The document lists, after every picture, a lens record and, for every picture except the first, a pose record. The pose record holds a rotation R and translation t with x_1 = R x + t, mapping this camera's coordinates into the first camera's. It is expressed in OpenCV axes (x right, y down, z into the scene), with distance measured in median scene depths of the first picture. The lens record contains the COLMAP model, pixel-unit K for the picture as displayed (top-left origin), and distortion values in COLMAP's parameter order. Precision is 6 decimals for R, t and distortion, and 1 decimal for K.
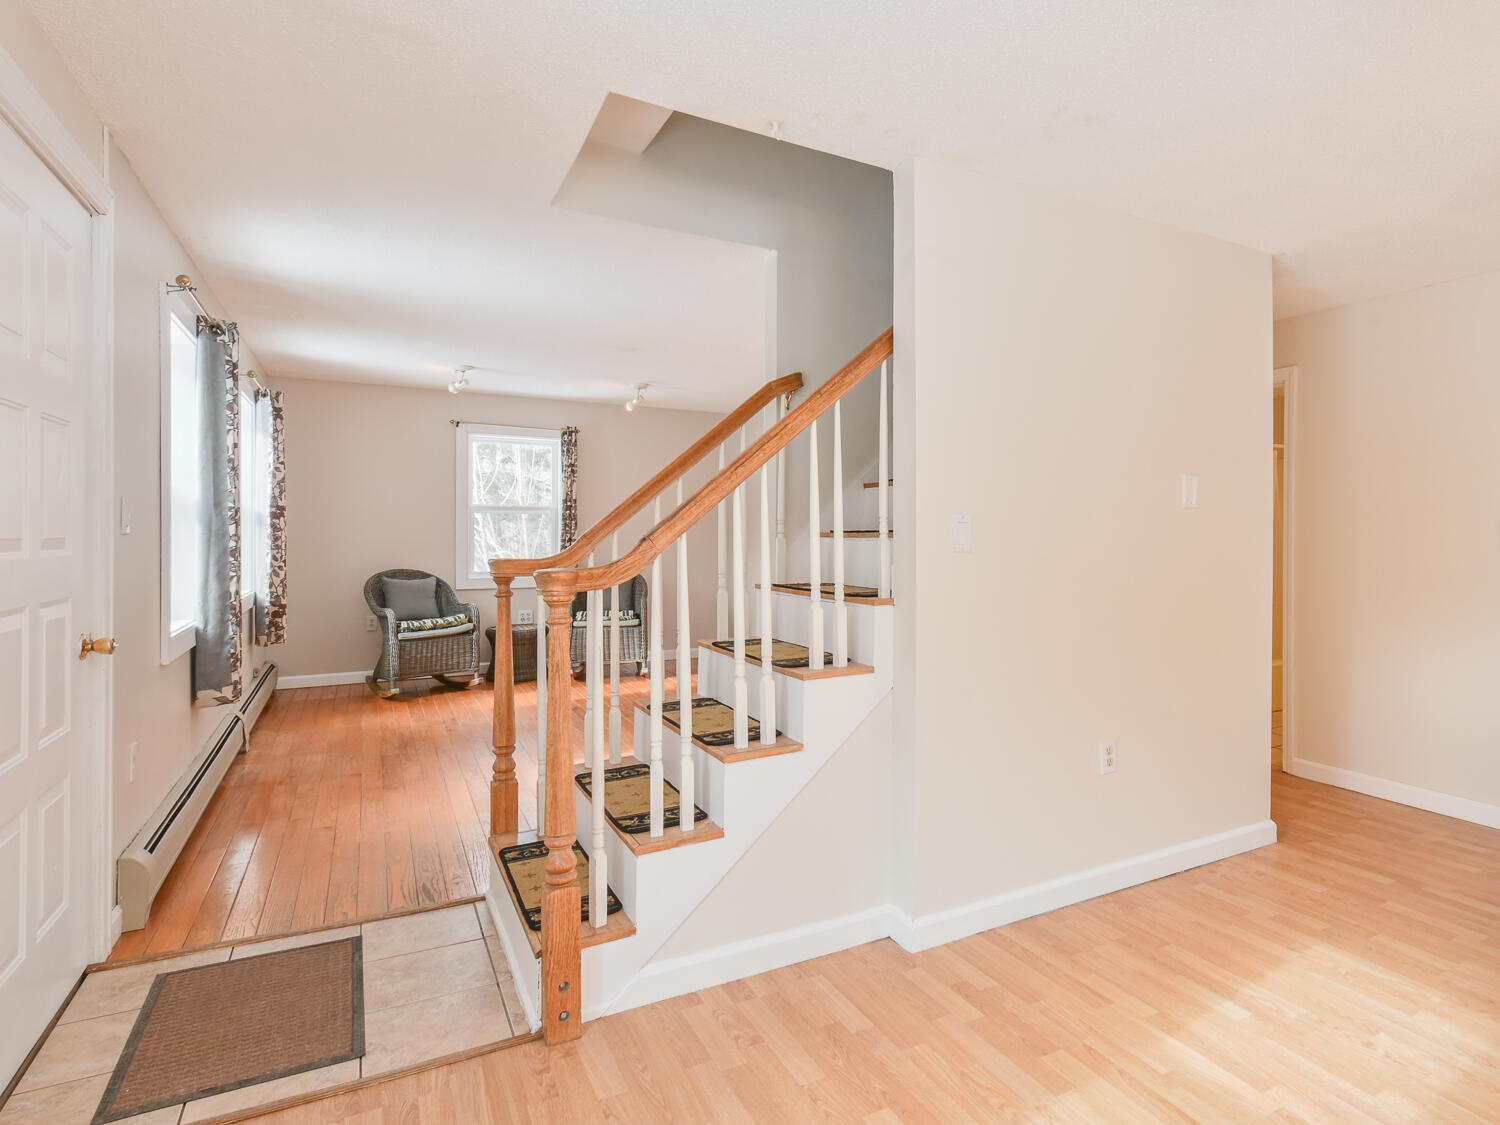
lens RADIAL K [[841.4, 0, 916.5], [0, 841.4, 532.9], [0, 0, 1]] dist [0.004543, -0.004319]
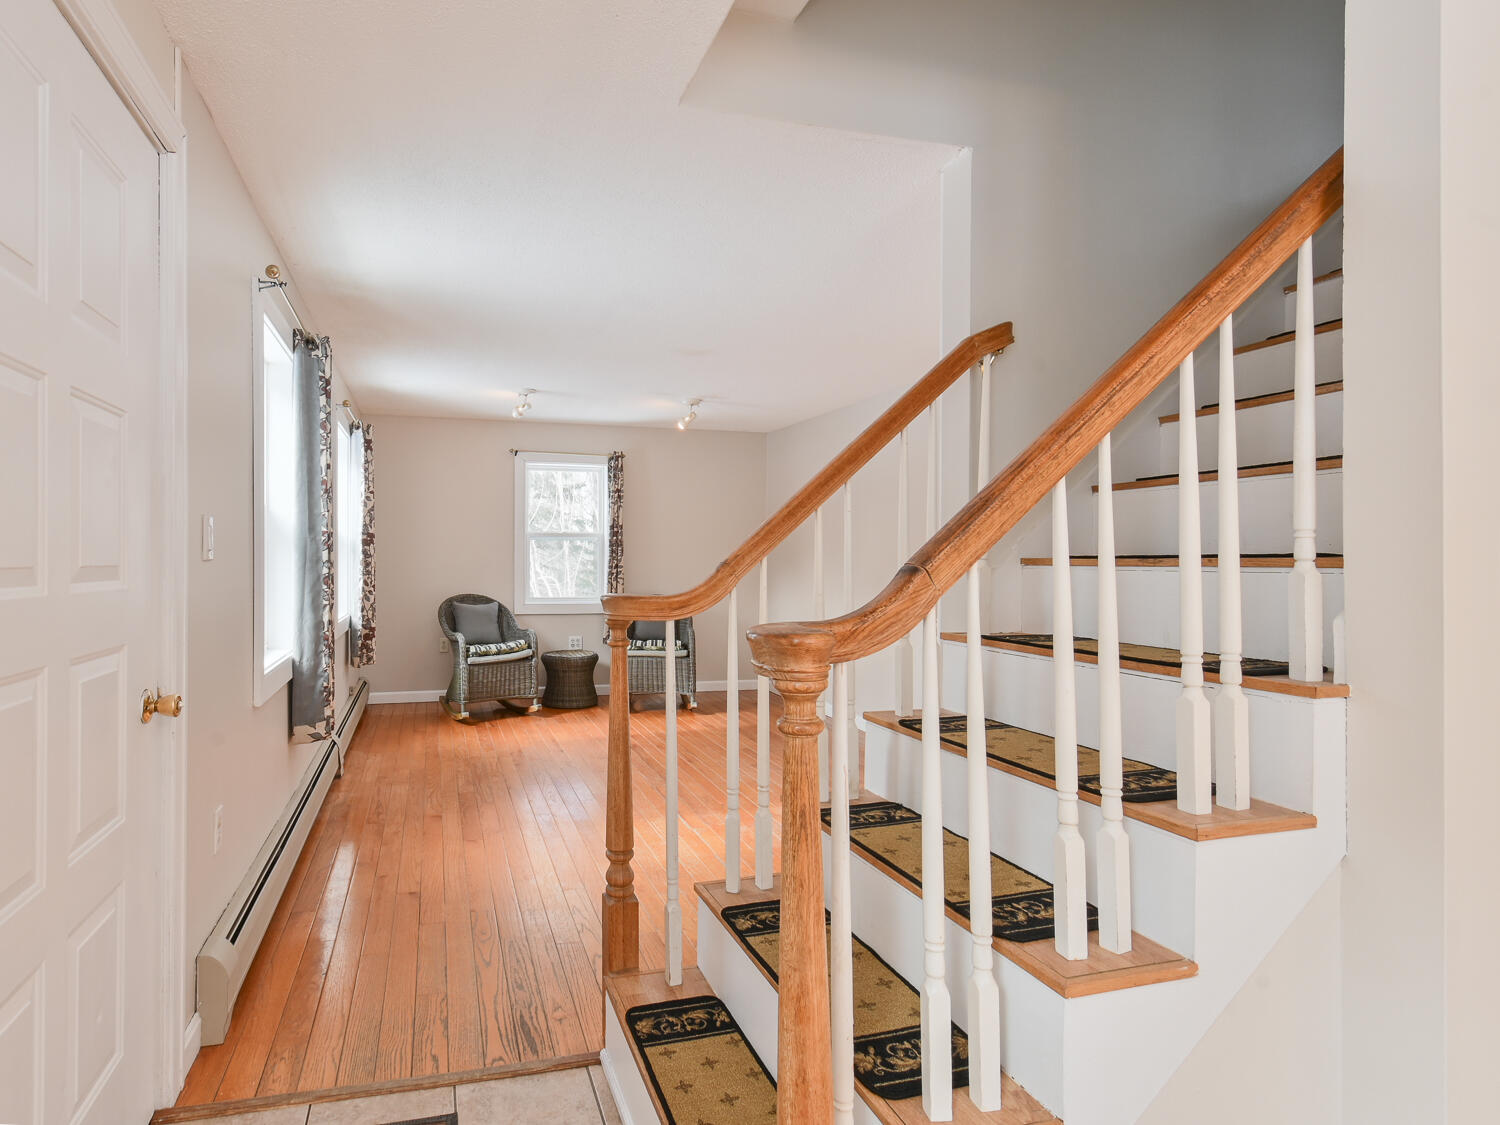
lens RADIAL K [[770.3, 0, 624.9], [0, 770.3, 560.7], [0, 0, 1]] dist [-0.000876, -0.000128]
pose [[0.945384, 0.000731, -0.325959, -0.213754], [-0.000177, 0.999998, 0.001730, 0.000407], [0.325960, -0.001578, 0.945382, 0.293936]]
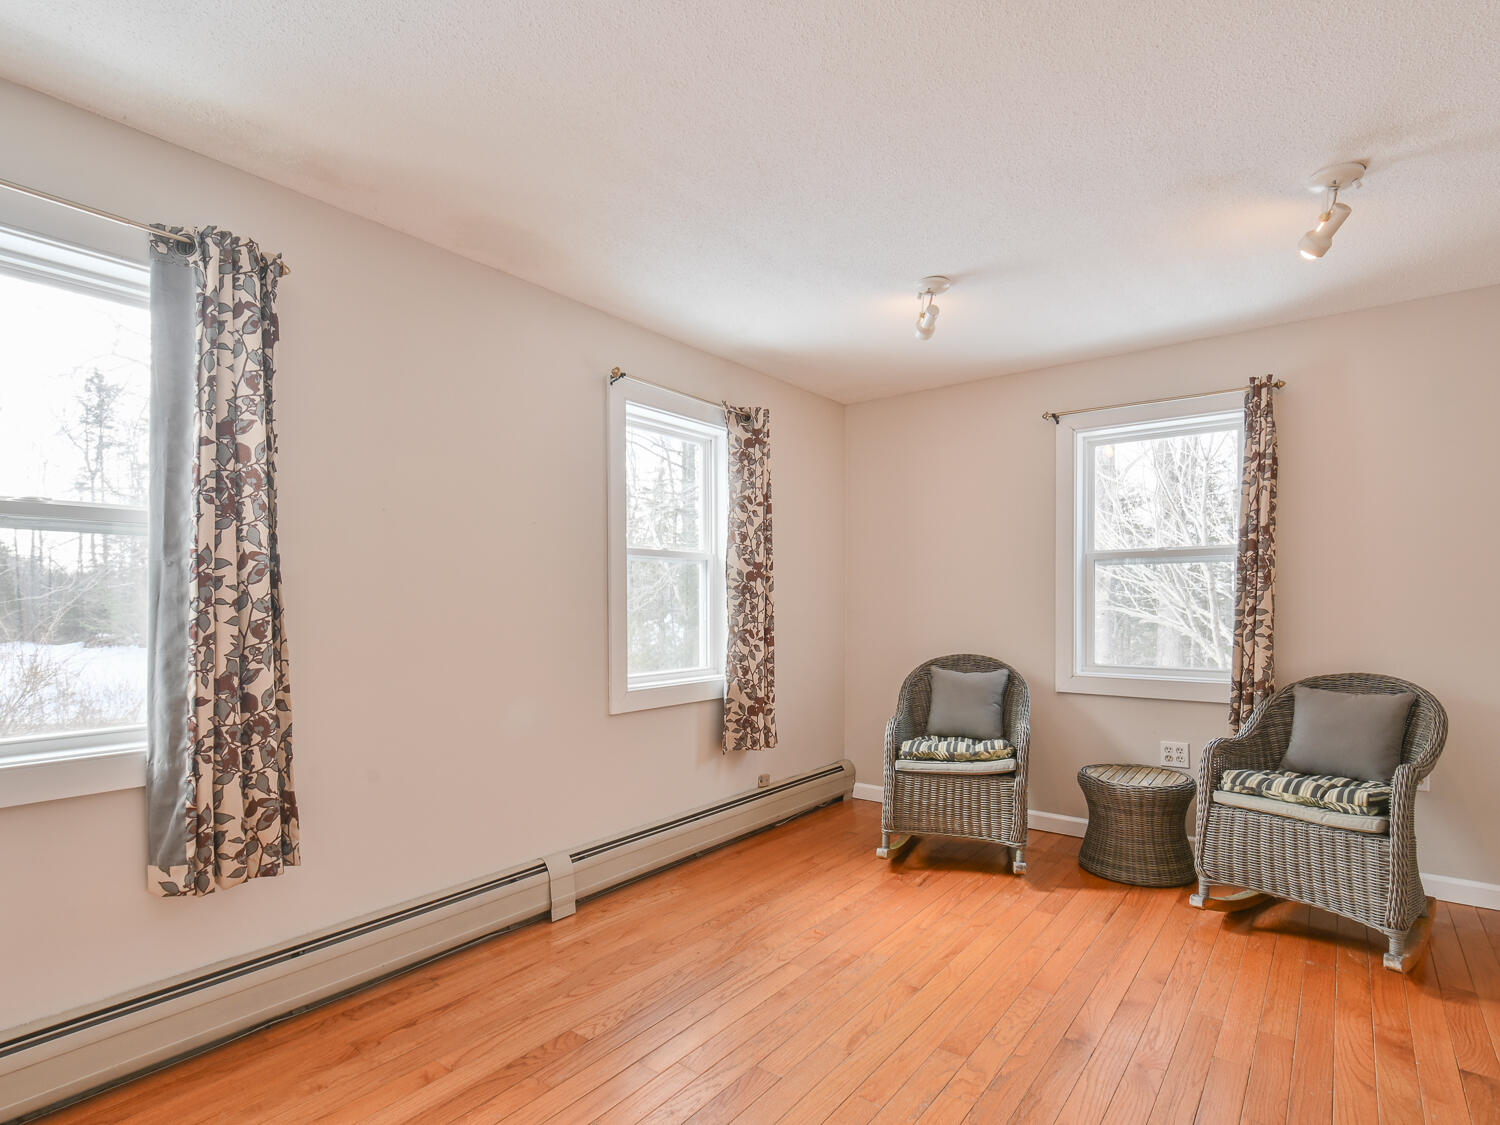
lens RADIAL K [[743.5, 0, 803.0], [0, 743.5, 617.1], [0, 0, 1]] dist [0.001822, -0.001137]
pose [[0.348303, 0.009935, -0.937329, -0.200844], [0.005294, 0.999907, 0.012565, 0.010276], [0.937367, -0.009339, 0.348218, 1.207604]]
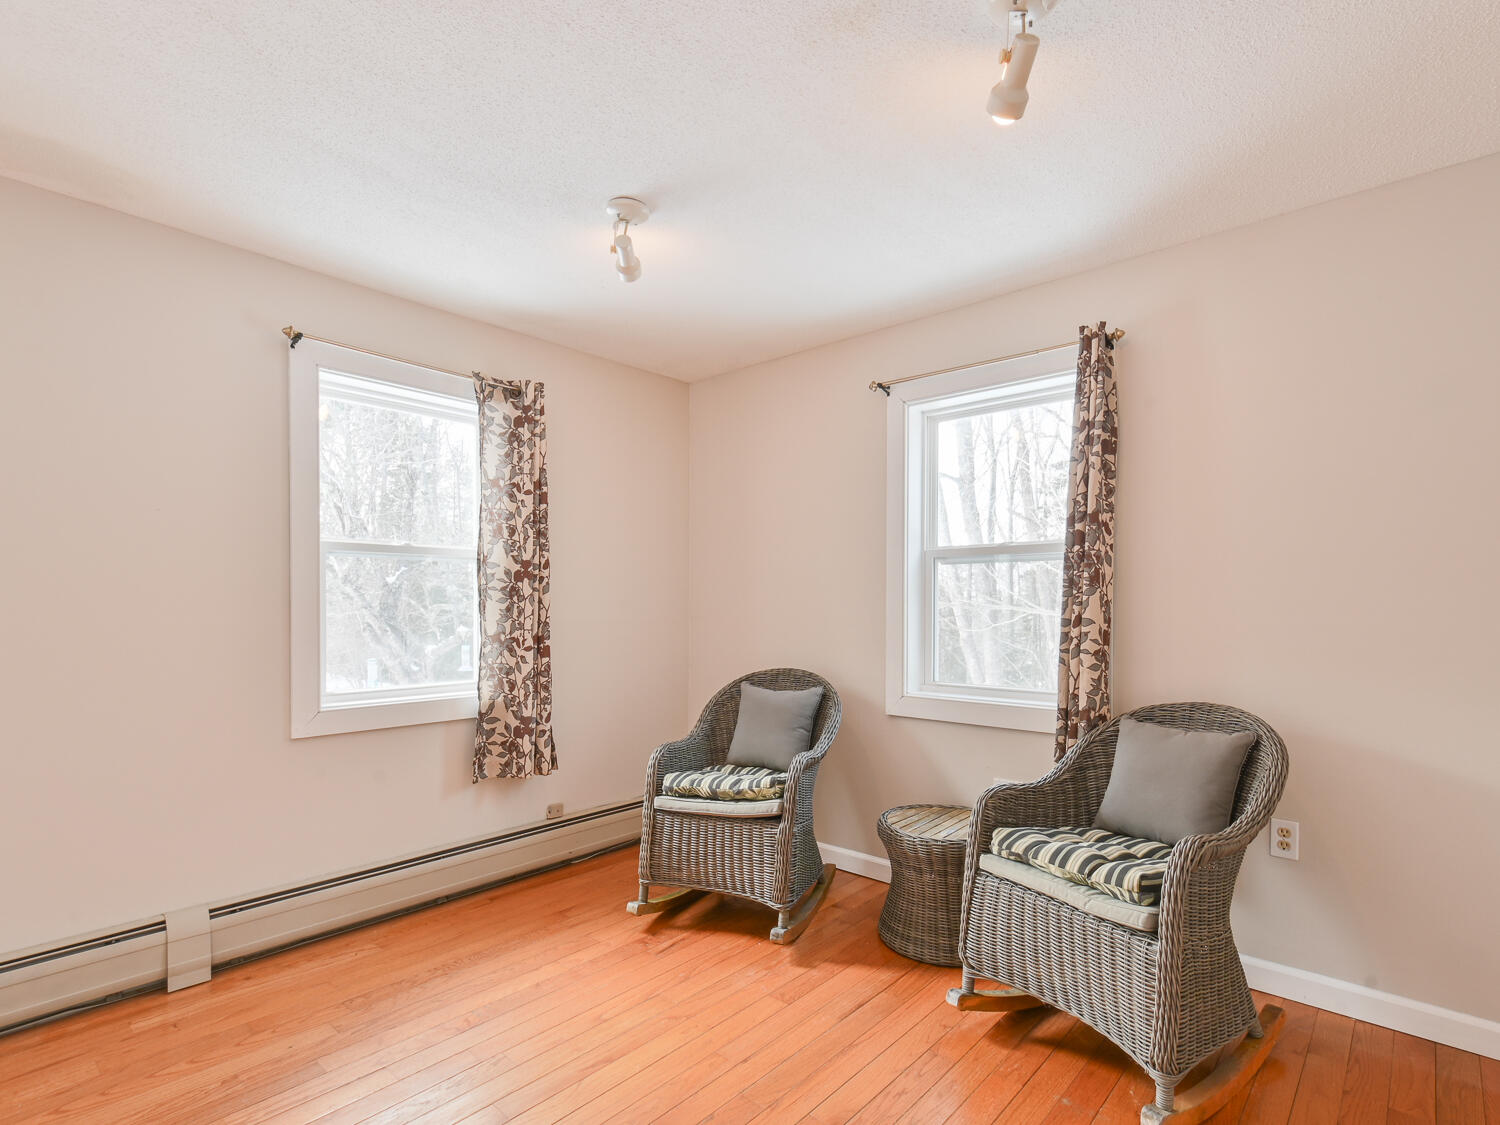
lens RADIAL K [[732.0, 0, 814.6], [0, 732.0, 616.2], [0, 0, 1]] dist [0.015100, -0.001034]
pose [[0.279678, 0.008018, -0.960060, -0.247167], [0.000048, 0.999965, 0.008365, 0.007028], [0.960094, -0.002386, 0.279668, 1.568816]]
